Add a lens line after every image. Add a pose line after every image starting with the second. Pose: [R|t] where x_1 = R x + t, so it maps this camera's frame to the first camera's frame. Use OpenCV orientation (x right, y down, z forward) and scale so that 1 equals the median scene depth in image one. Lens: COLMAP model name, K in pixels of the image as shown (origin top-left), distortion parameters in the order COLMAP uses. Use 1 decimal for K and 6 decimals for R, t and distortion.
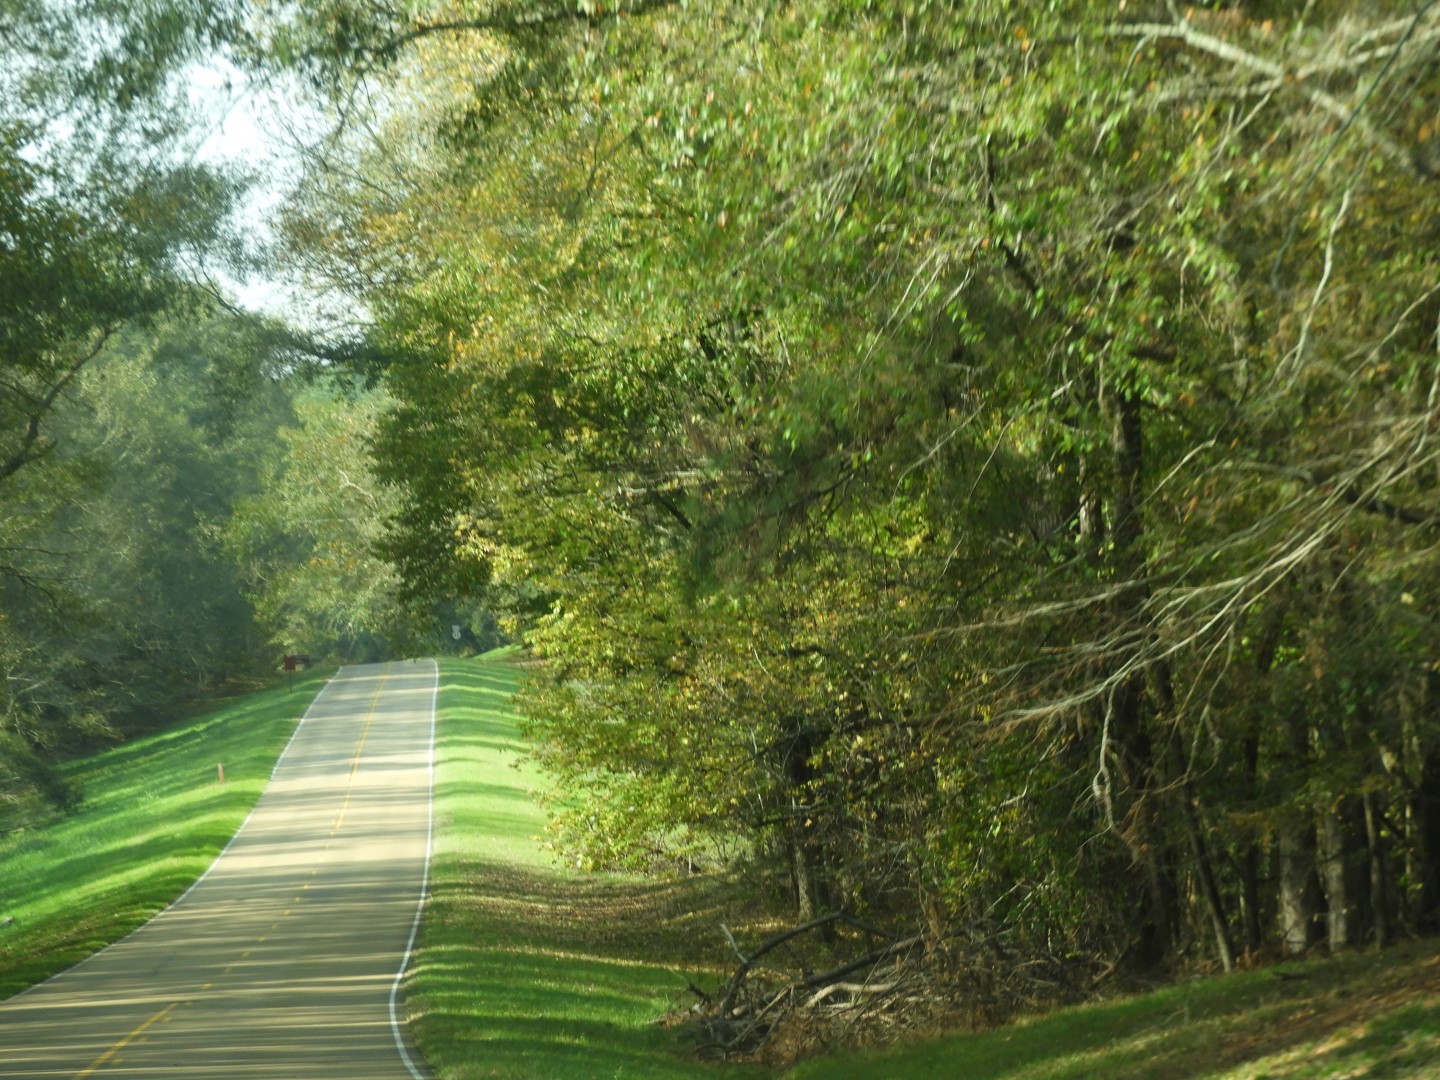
lens RADIAL K [[8396.1, 0, 719.3], [0, 8396.1, 539.9], [0, 0, 1]] dist [0.451932, 0.000000]
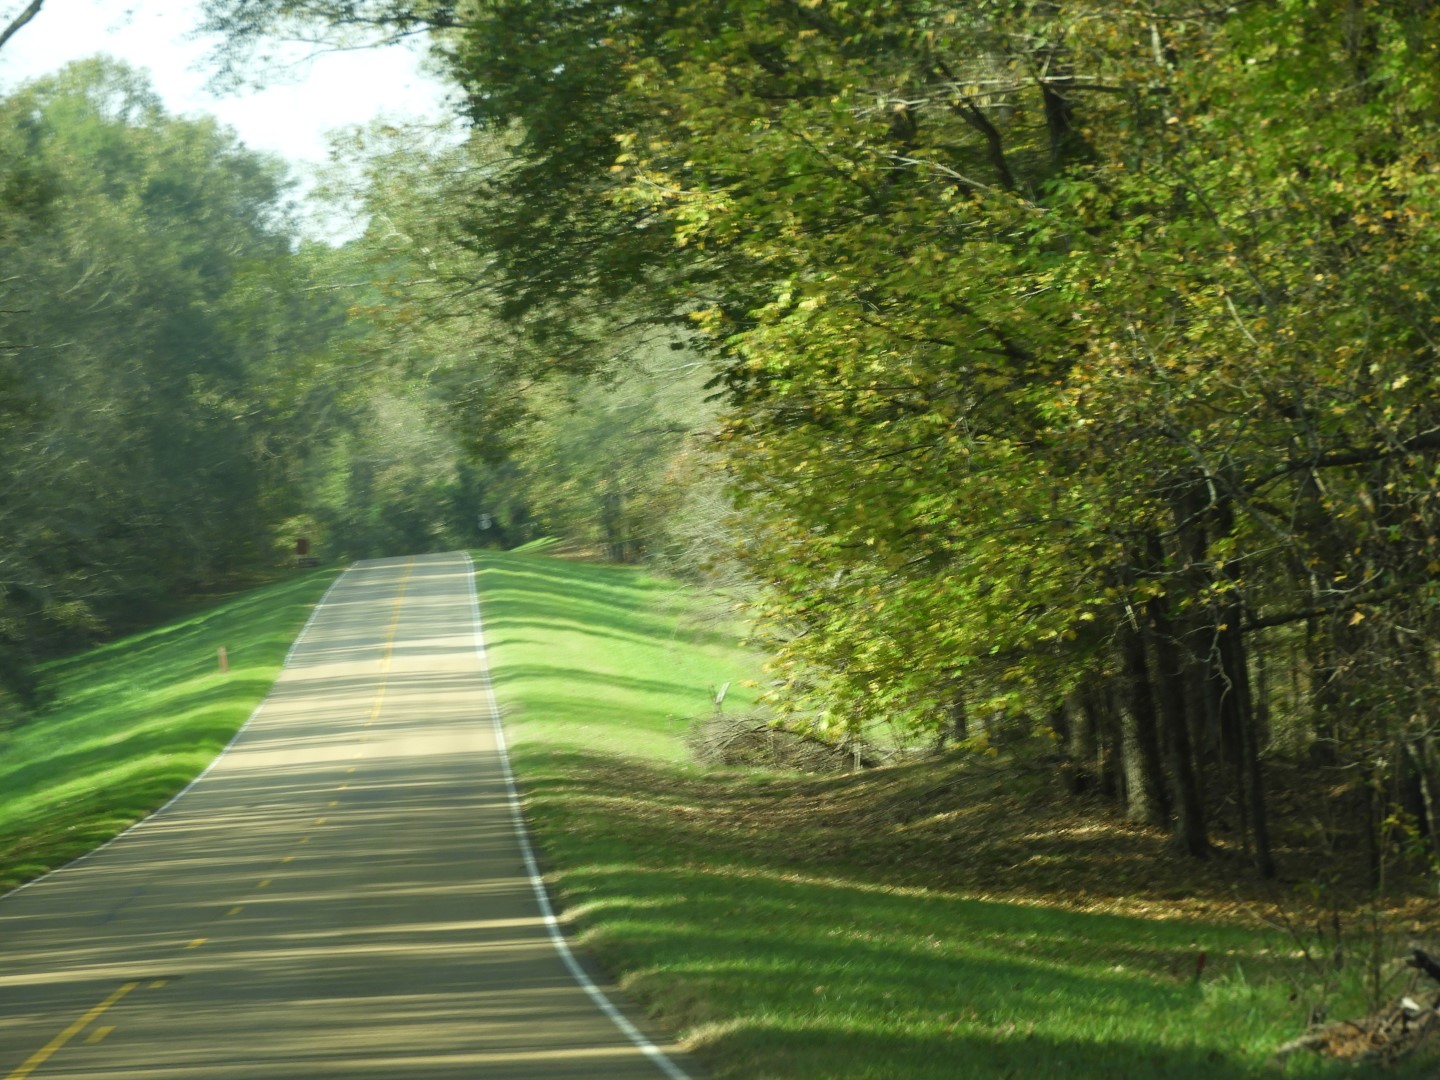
lens RADIAL K [[8396.1, 0, 720.7], [0, 8396.1, 540.1], [0, 0, 1]] dist [0.451932, 0.000000]
pose [[0.999952, -0.009819, -0.000067, -0.011084], [0.009820, 0.999911, 0.009016, 0.009303], [-0.000022, -0.009016, 0.999959, 0.188905]]
